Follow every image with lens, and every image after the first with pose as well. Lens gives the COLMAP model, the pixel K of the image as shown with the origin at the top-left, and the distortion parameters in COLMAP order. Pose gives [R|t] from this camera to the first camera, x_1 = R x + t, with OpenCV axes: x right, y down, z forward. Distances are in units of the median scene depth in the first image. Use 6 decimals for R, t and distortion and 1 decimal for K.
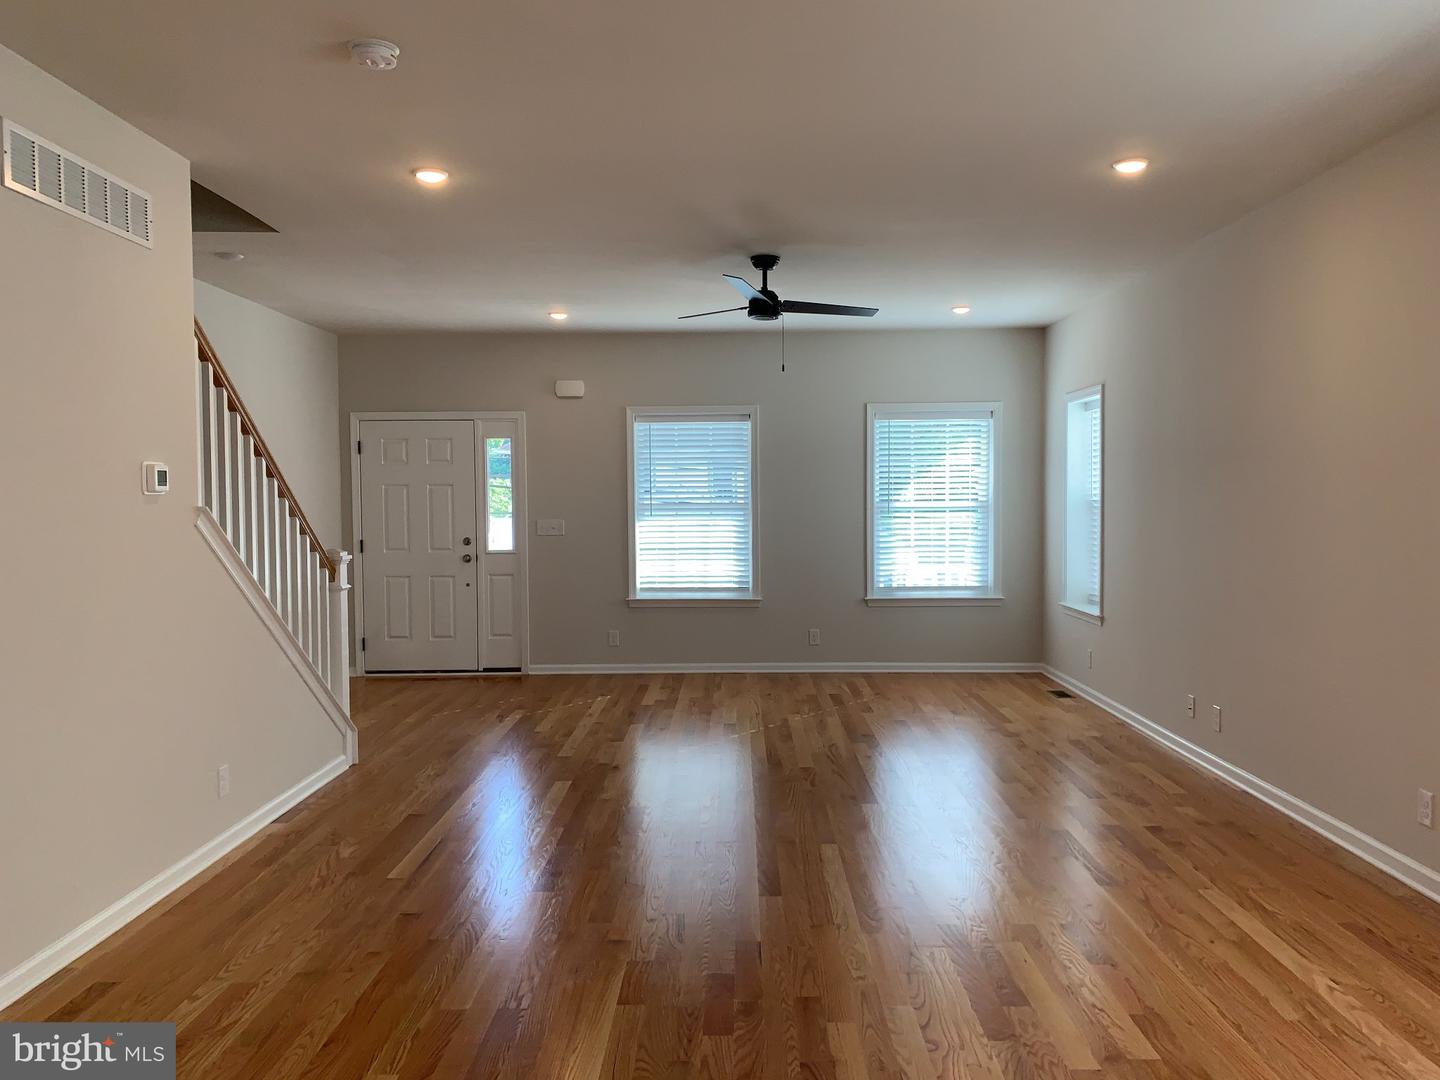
lens RADIAL K [[1100.5, 0, 731.6], [0, 1100.5, 533.2], [0, 0, 1]] dist [0.039129, -0.041443]
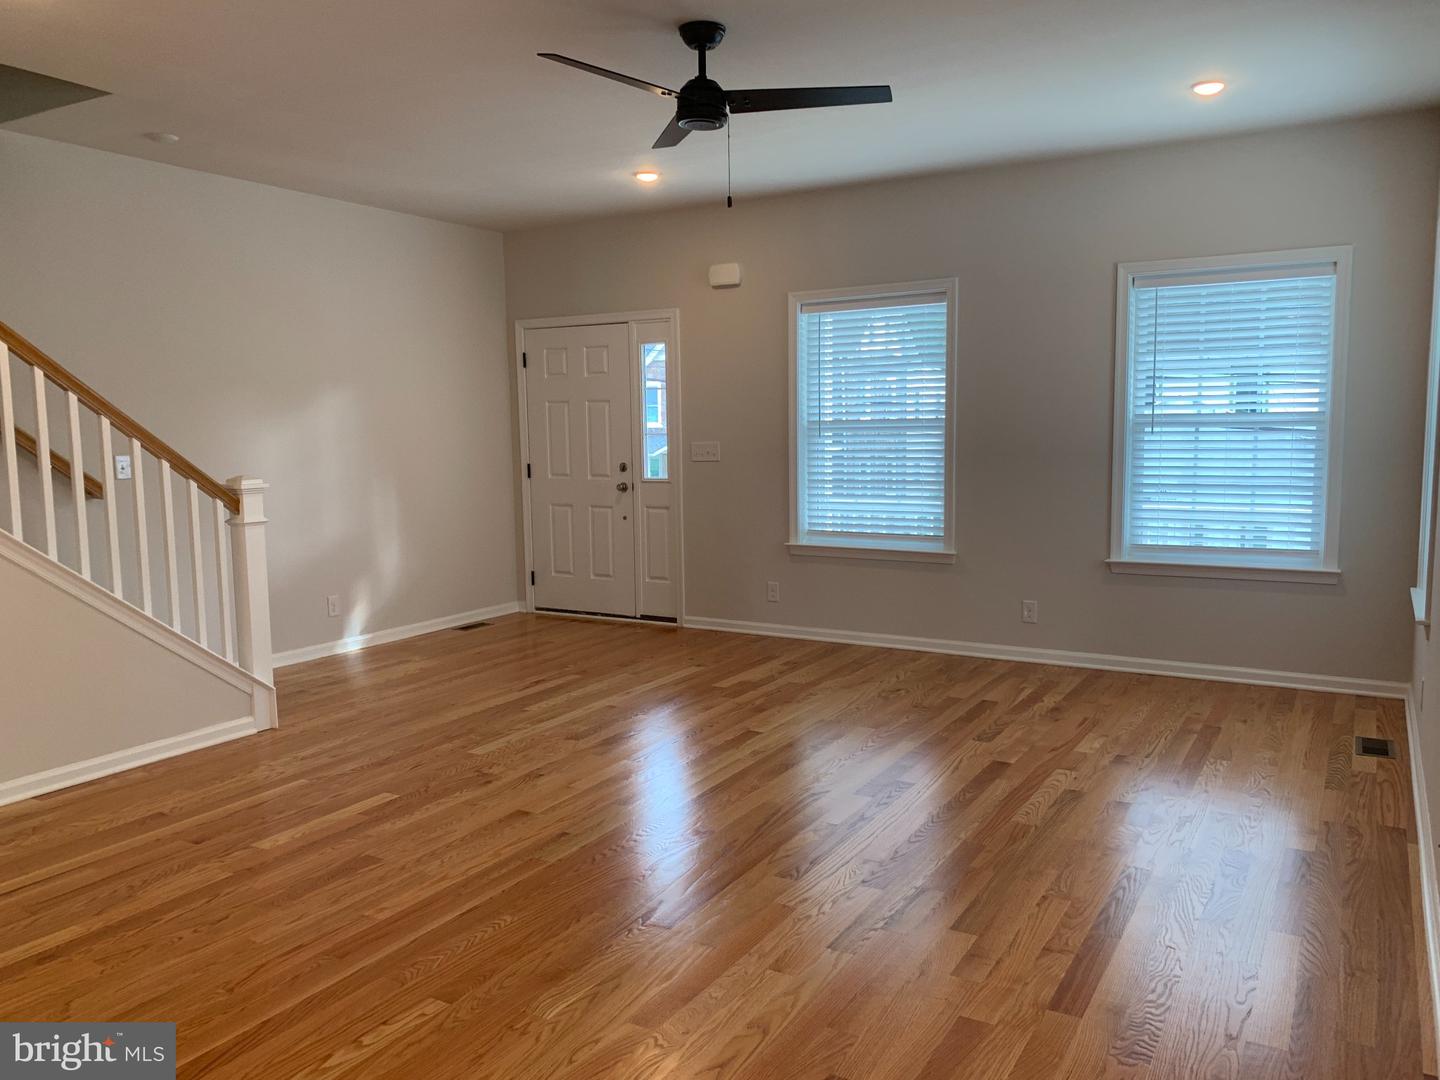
lens RADIAL K [[1100.5, 0, 715.6], [0, 1100.5, 546.9], [0, 0, 1]] dist [0.039129, -0.041443]
pose [[0.864442, 0.050708, -0.500168, 0.253639], [-0.008635, 0.996251, 0.086078, -0.004891], [0.502658, -0.070090, 0.861639, 0.299571]]
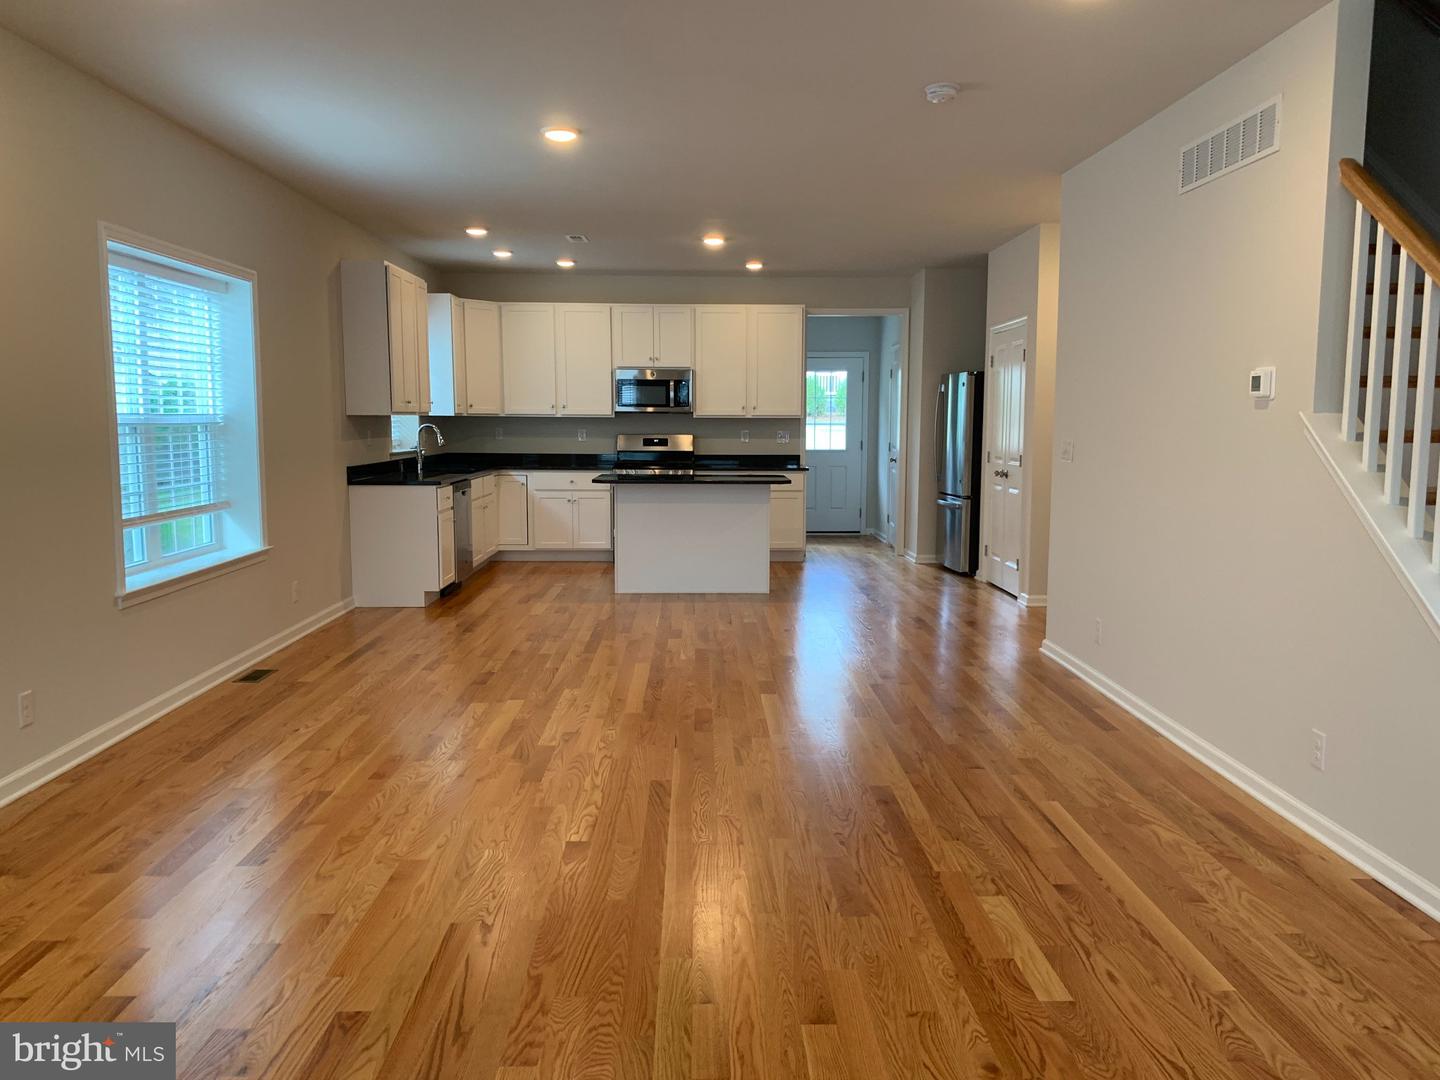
lens RADIAL K [[1100.5, 0, 737.1], [0, 1100.5, 547.8], [0, 0, 1]] dist [0.039129, -0.041443]
pose [[-0.998971, 0.008476, -0.044549, 0.003434], [0.001676, 0.988605, 0.150524, -0.024728], [0.045317, 0.150294, -0.987602, 0.901992]]
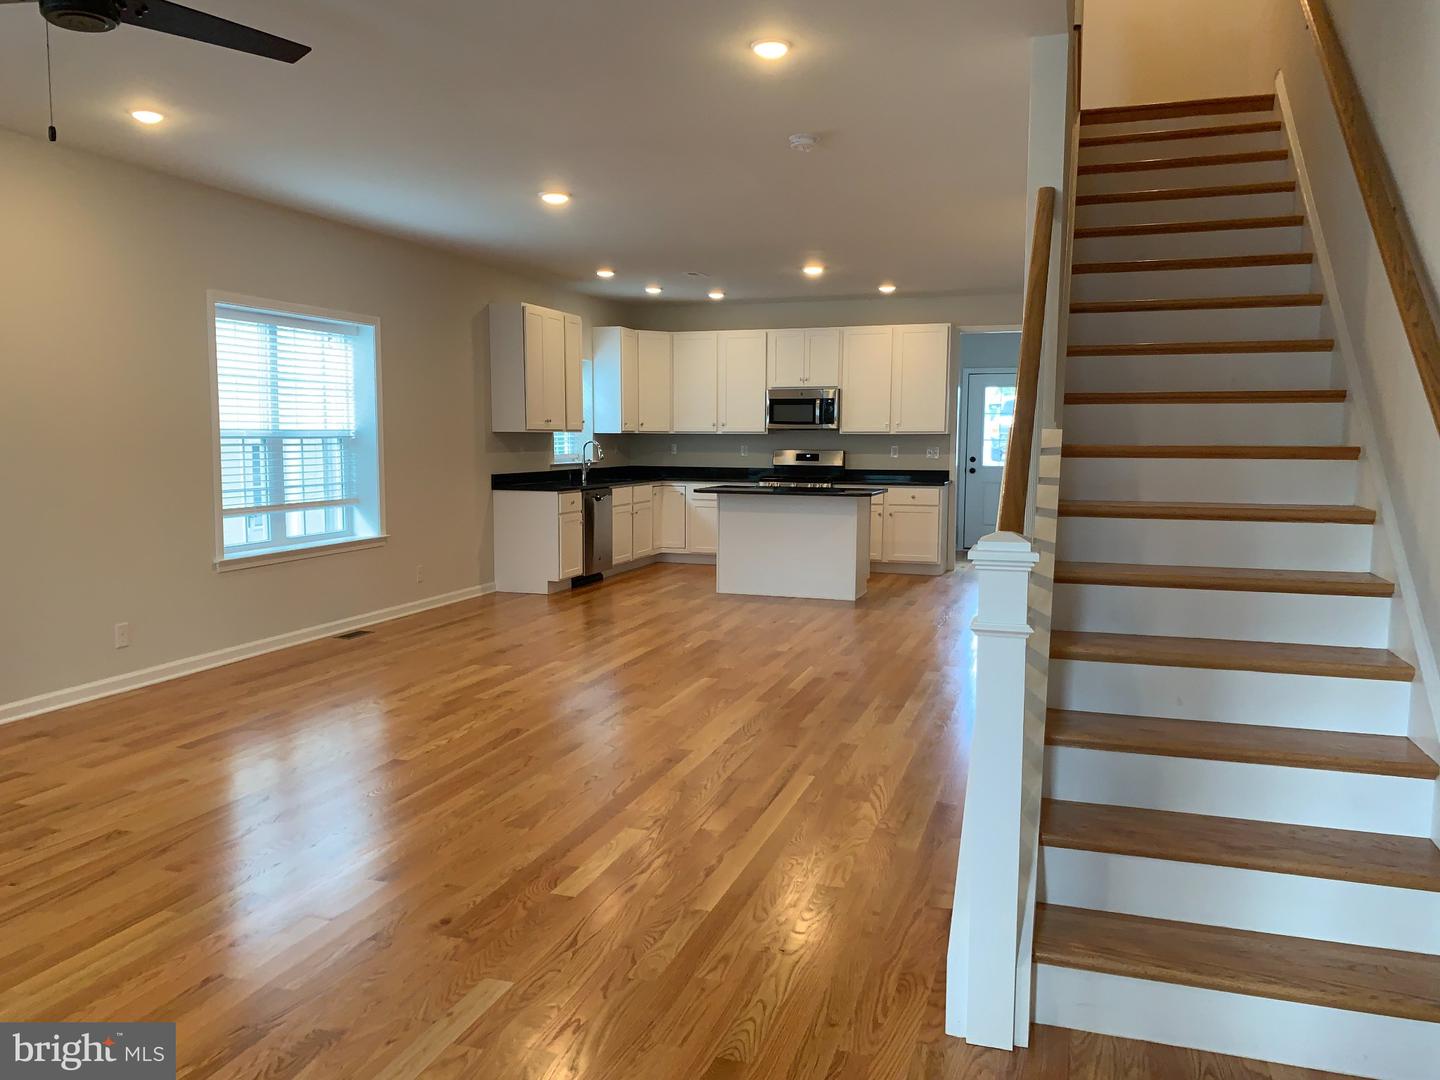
lens RADIAL K [[1100.5, 0, 715.4], [0, 1100.5, 549.4], [0, 0, 1]] dist [0.039129, -0.041443]
pose [[-0.952210, -0.029413, 0.304026, -0.254487], [0.011816, 0.991060, 0.132890, -0.023198], [-0.305216, 0.130131, -0.943350, 0.950209]]
